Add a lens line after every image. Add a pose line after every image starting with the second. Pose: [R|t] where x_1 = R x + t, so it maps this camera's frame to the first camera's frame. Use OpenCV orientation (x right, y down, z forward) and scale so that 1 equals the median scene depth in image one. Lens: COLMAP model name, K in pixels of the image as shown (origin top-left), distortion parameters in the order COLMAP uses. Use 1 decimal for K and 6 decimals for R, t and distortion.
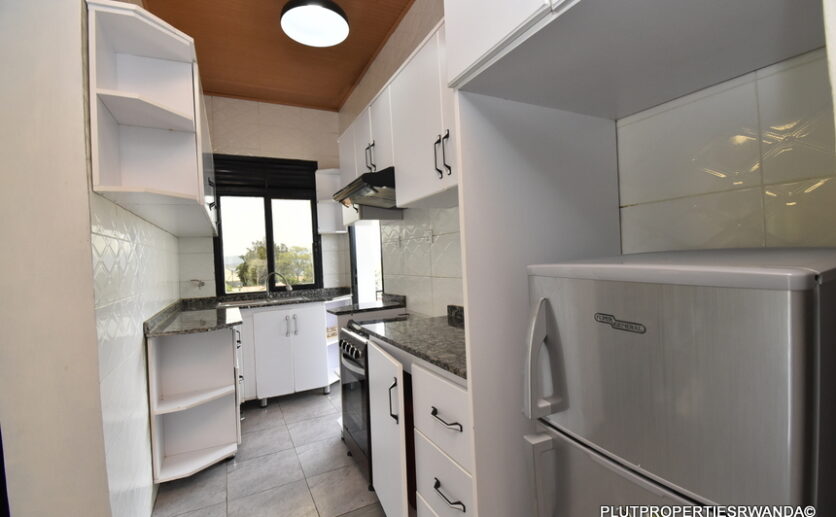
lens RADIAL K [[375.0, 0, 416.9], [0, 375.0, 260.3], [0, 0, 1]] dist [-0.003290, -0.004386]
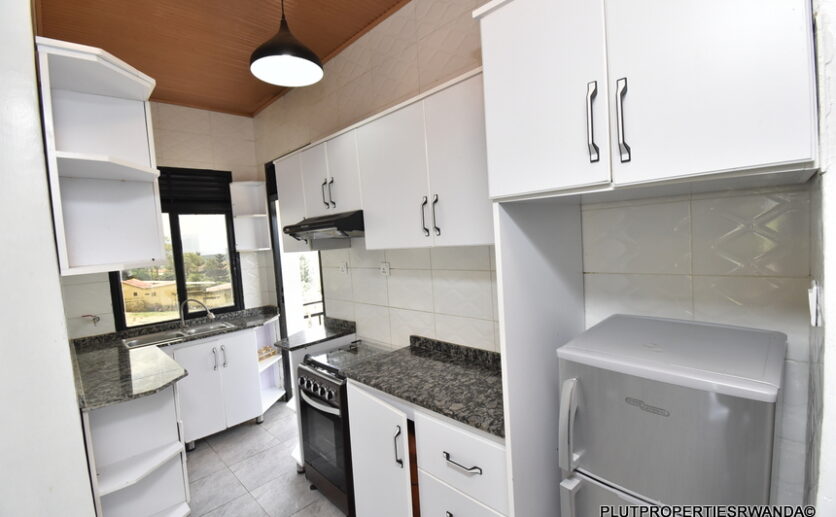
lens RADIAL K [[375.0, 0, 417.5], [0, 375.0, 260.9], [0, 0, 1]] dist [-0.003290, -0.004386]
pose [[0.954283, -0.035306, 0.296811, -0.188913], [0.023876, 0.998830, 0.042050, -0.126892], [-0.297948, -0.033041, 0.954010, -0.021095]]
